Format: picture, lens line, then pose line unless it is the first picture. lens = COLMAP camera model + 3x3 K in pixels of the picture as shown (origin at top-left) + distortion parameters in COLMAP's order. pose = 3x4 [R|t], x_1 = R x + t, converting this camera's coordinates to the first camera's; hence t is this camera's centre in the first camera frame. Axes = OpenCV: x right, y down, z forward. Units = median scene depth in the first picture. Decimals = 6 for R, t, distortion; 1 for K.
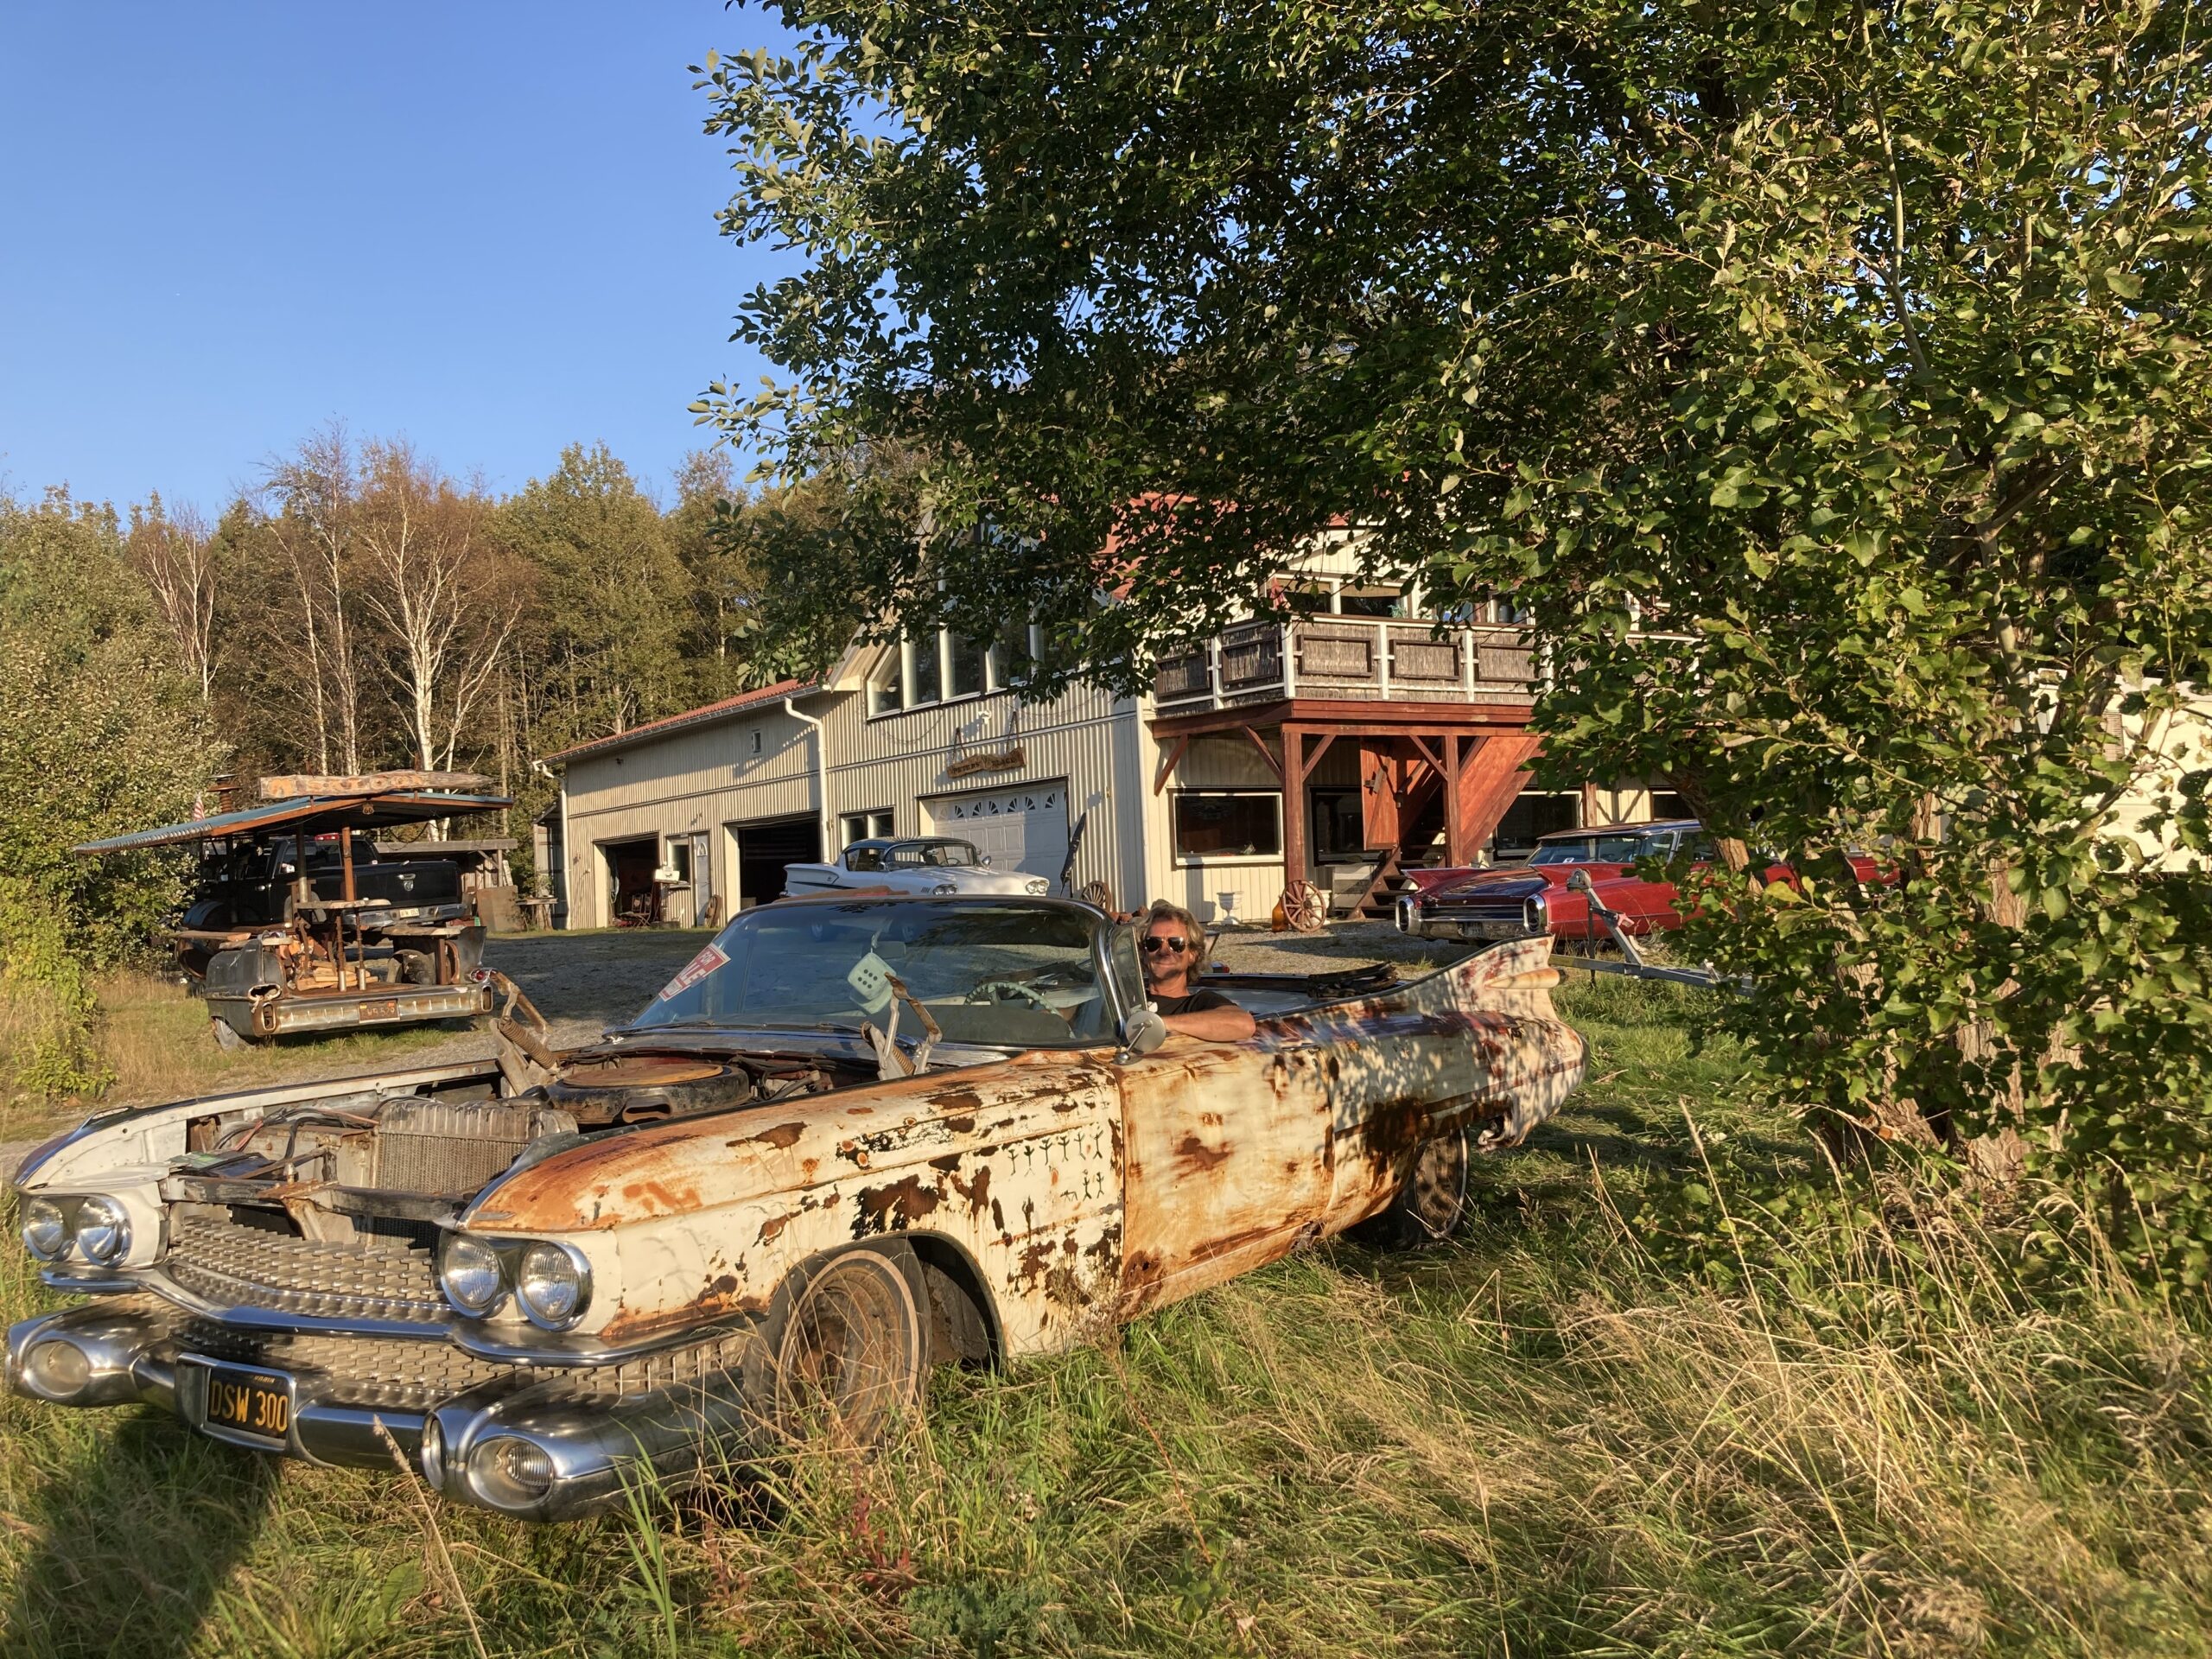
lens RADIAL K [[1913.7, 0, 1106.0], [0, 1913.7, 829.5], [0, 0, 1]] dist [0.000437, 0.000239]
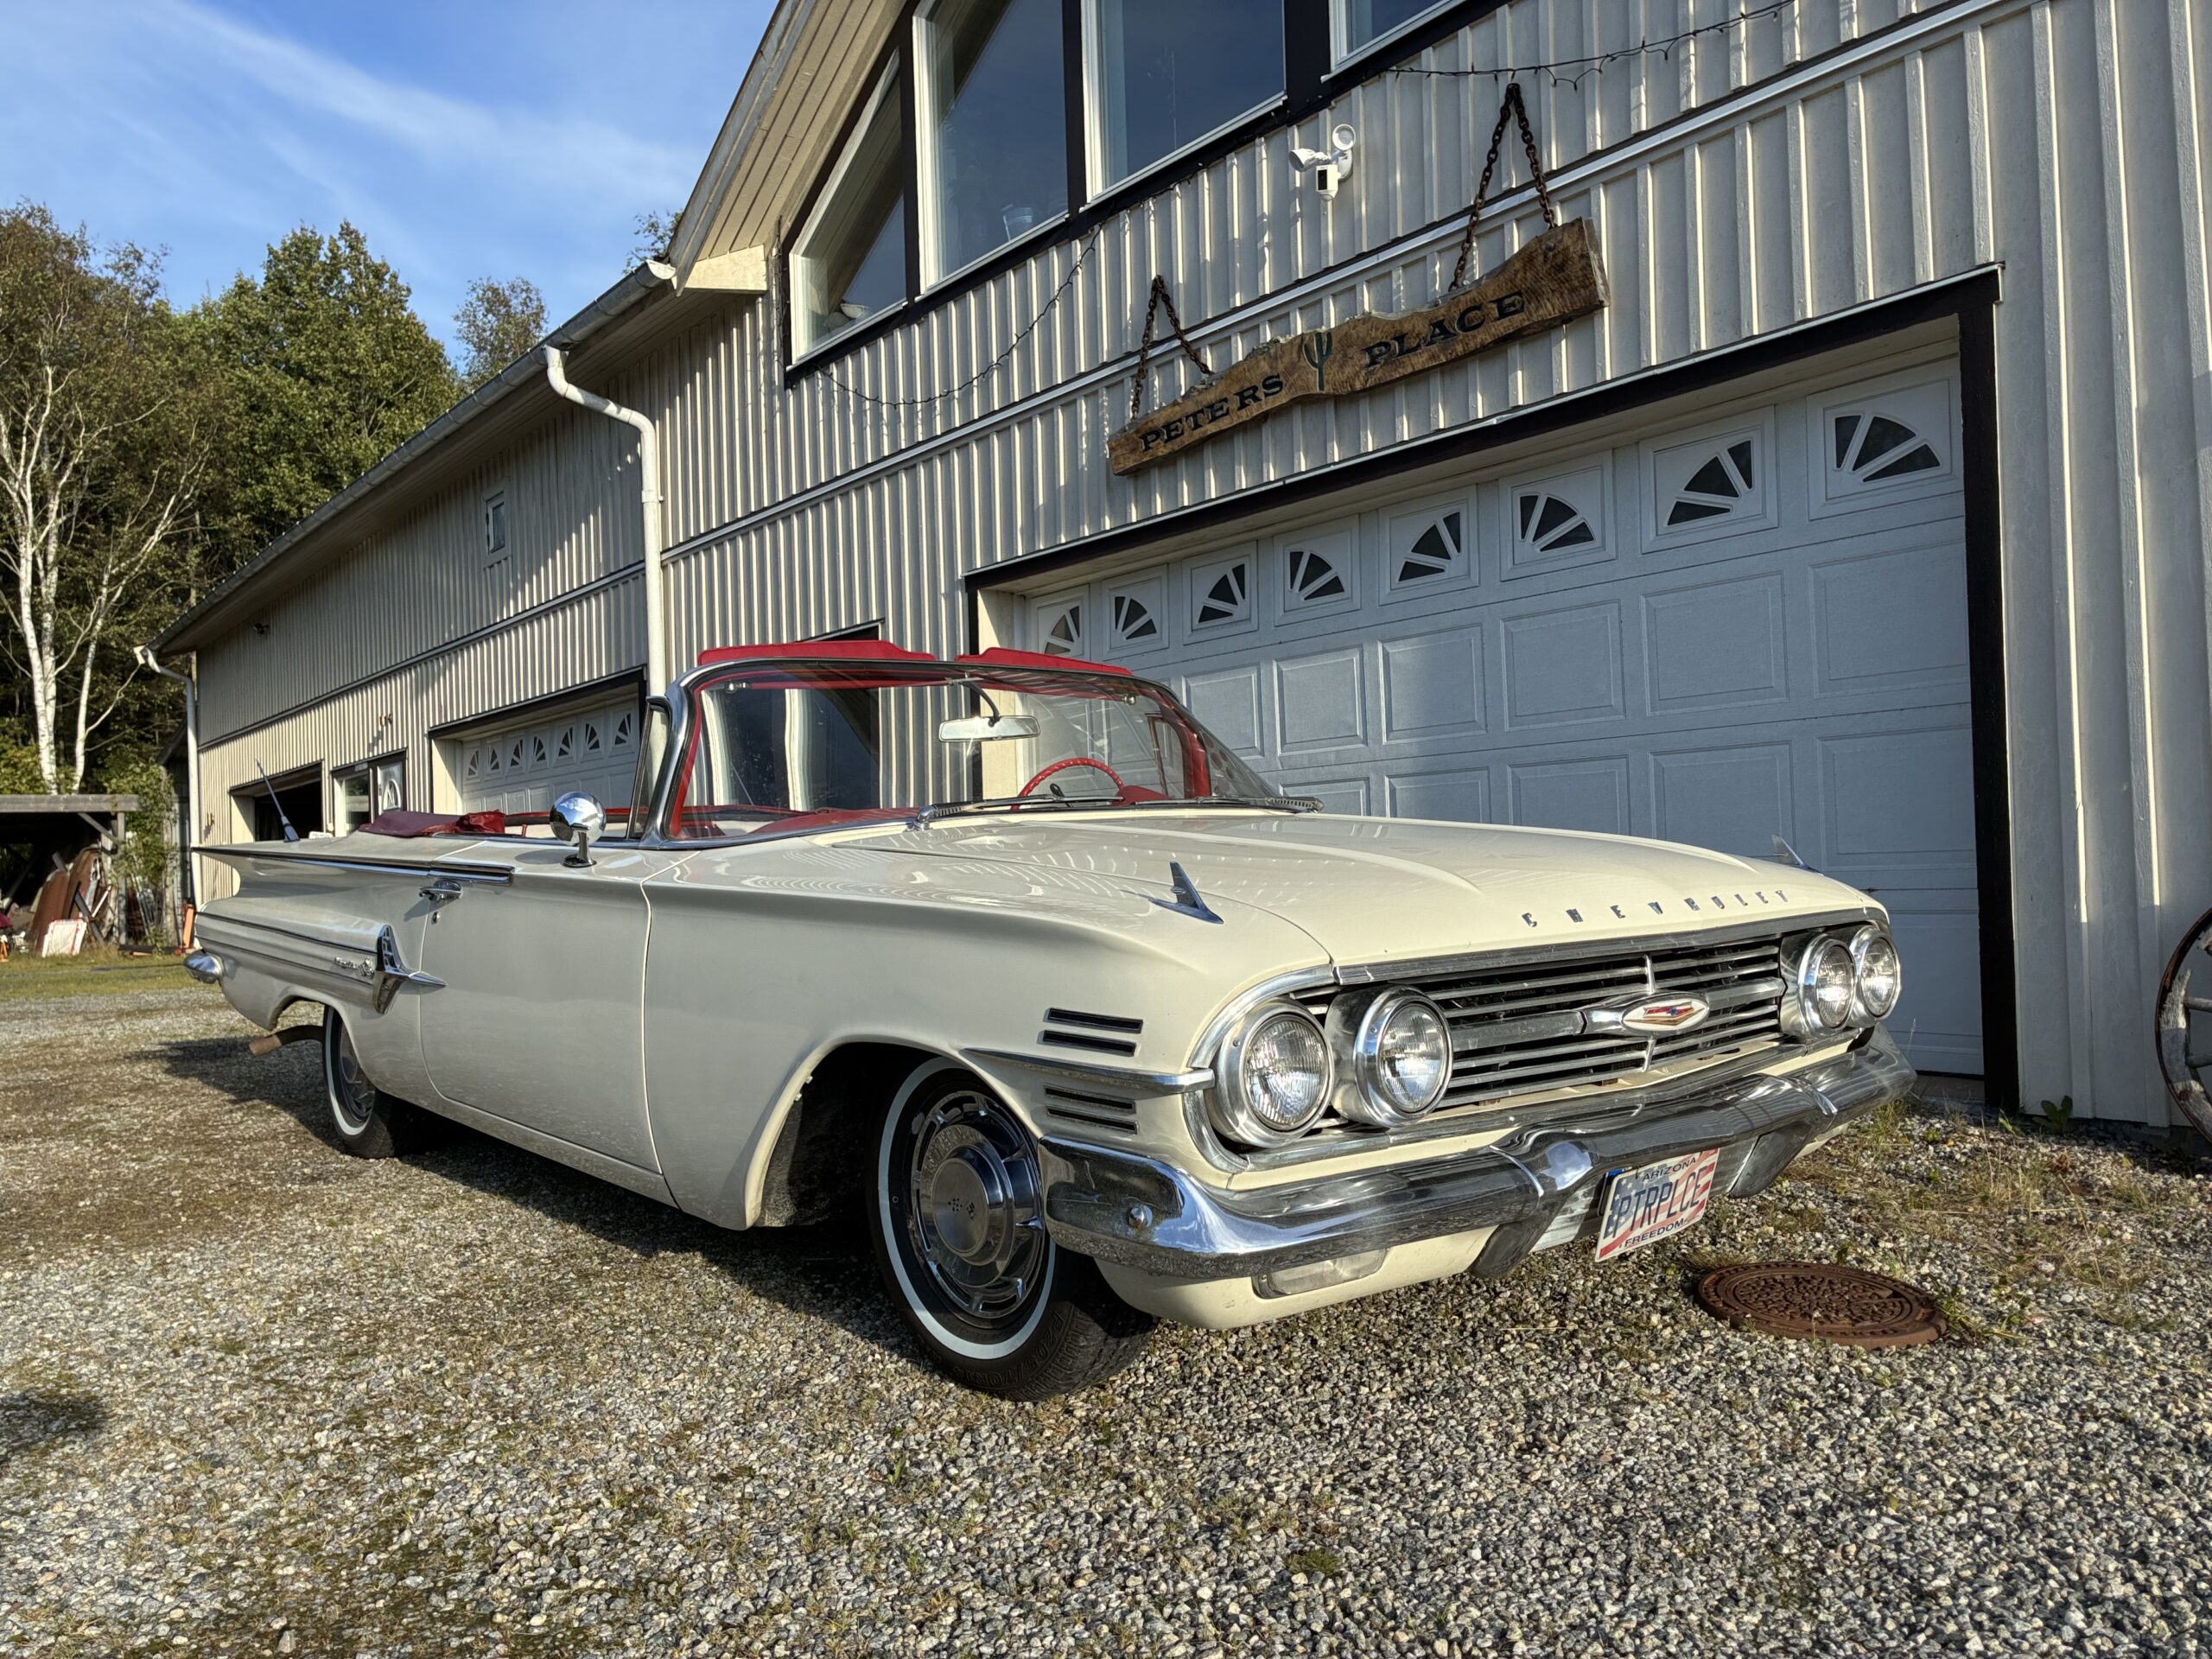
lens RADIAL K [[1654.3, 0, 1093.7], [0, 1654.3, 868.0], [0, 0, 1]] dist [0.020631, 0.000586]
pose [[0.995532, 0.013208, 0.093496, -0.096012], [-0.015053, 0.999705, 0.019052, 0.020919], [-0.093217, -0.020375, 0.995437, 0.696591]]
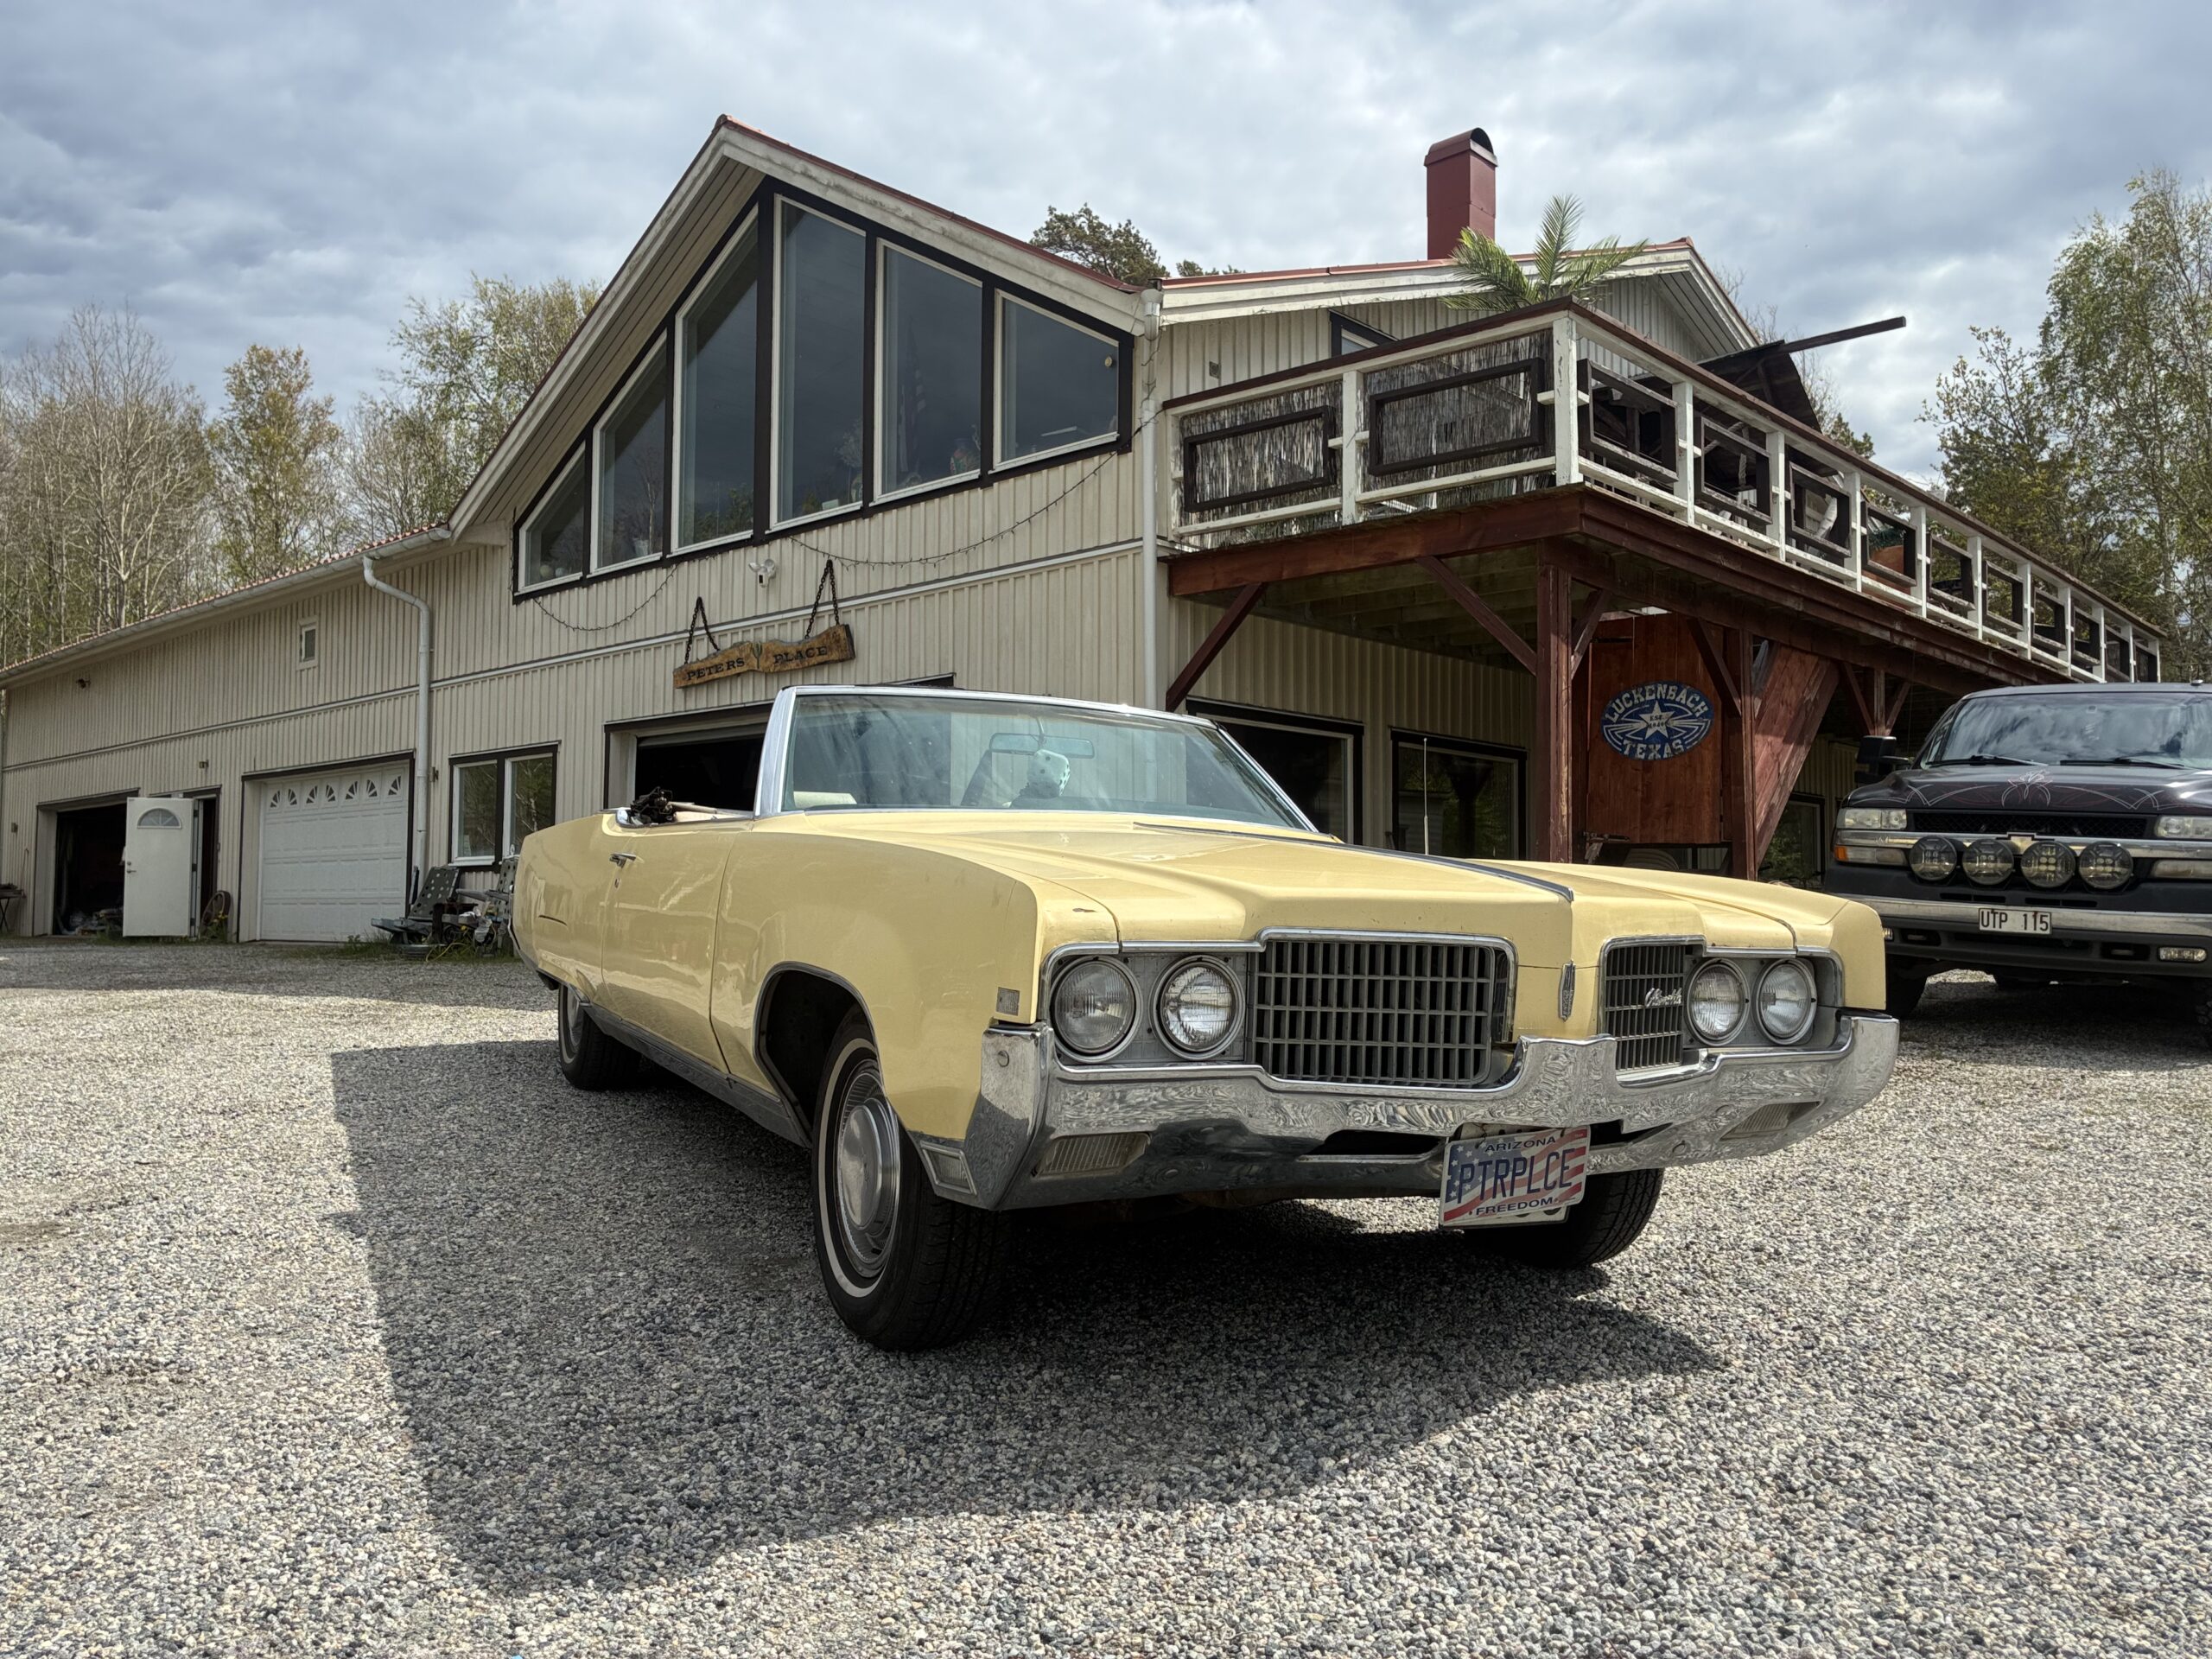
lens RADIAL K [[1602.0, 0, 1133.2], [0, 1602.0, 833.6], [0, 0, 1]] dist [0.022594, -0.000903]
pose [[0.960313, 0.057824, 0.272864, -0.072159], [-0.050801, 0.998172, -0.032741, 0.020625], [-0.274258, 0.017580, 0.961495, 0.473244]]
